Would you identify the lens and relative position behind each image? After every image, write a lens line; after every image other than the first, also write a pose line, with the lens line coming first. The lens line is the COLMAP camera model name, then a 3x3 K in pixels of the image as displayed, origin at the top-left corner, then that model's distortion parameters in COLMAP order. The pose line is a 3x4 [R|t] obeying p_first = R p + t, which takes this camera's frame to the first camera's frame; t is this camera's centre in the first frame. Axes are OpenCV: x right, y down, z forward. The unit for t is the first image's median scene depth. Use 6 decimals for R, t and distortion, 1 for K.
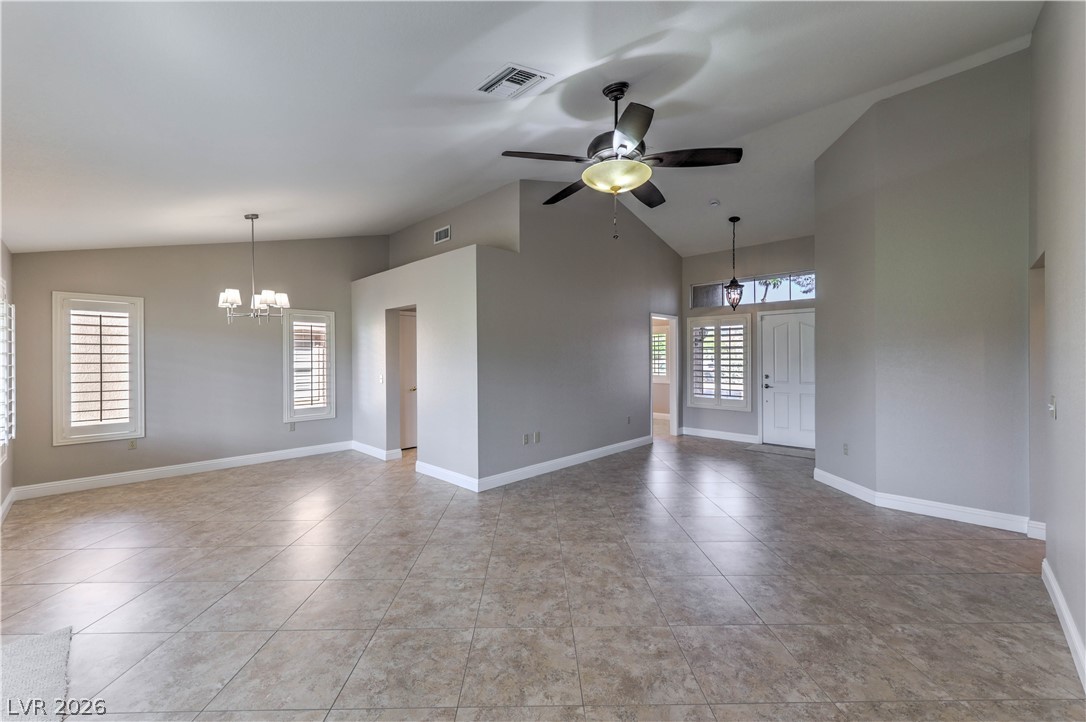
lens RADIAL K [[437.5, 0, 544.8], [0, 437.5, 364.9], [0, 0, 1]] dist [0.001287, -0.000148]
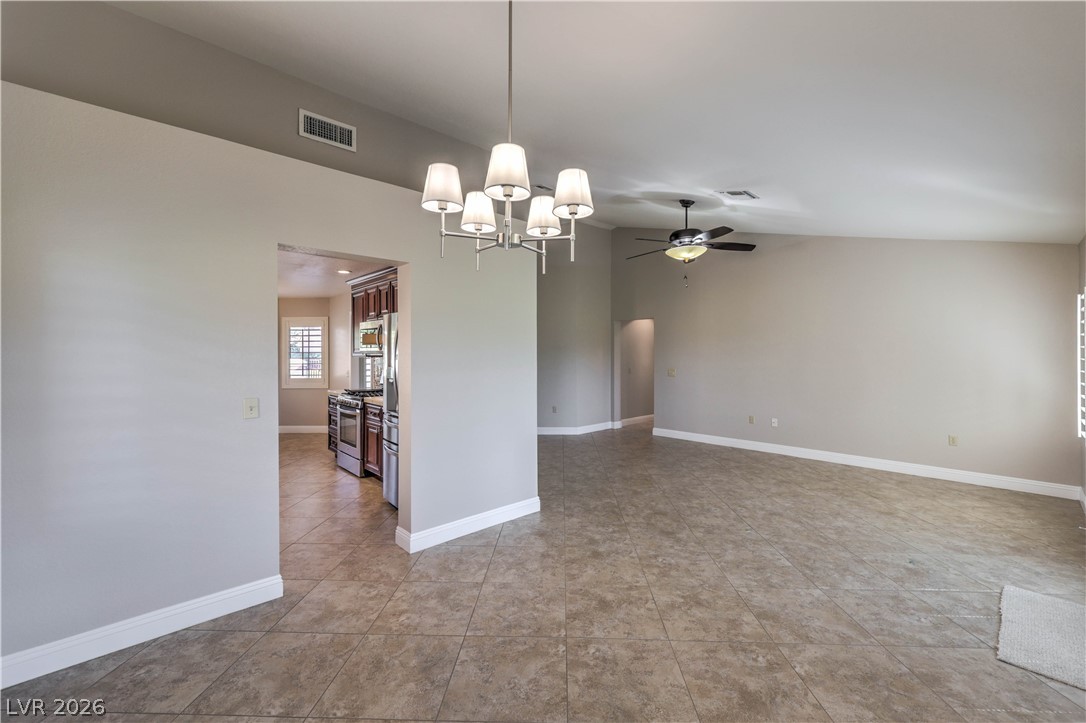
lens RADIAL K [[437.5, 0, 545.4], [0, 437.5, 355.6], [0, 0, 1]] dist [0.001287, -0.000148]
pose [[0.050217, 0.002325, 0.998736, -1.469132], [0.018588, 0.999822, -0.003262, -0.017948], [-0.998565, 0.018729, 0.050165, 1.354362]]
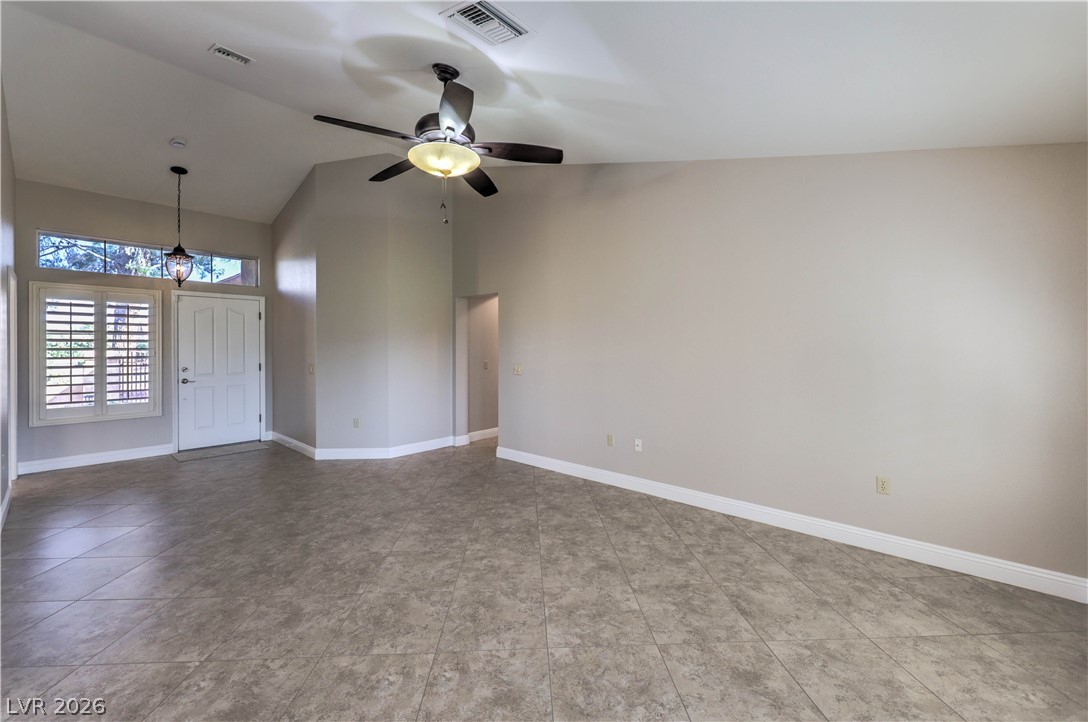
lens RADIAL K [[438.3, 0, 545.1], [0, 438.3, 354.3], [0, 0, 1]] dist [0.001287, -0.000148]
pose [[-0.032996, -0.015952, 0.999328, -0.754823], [0.018283, 0.999696, 0.016561, -0.007106], [-0.999288, 0.018817, -0.032695, 0.742559]]
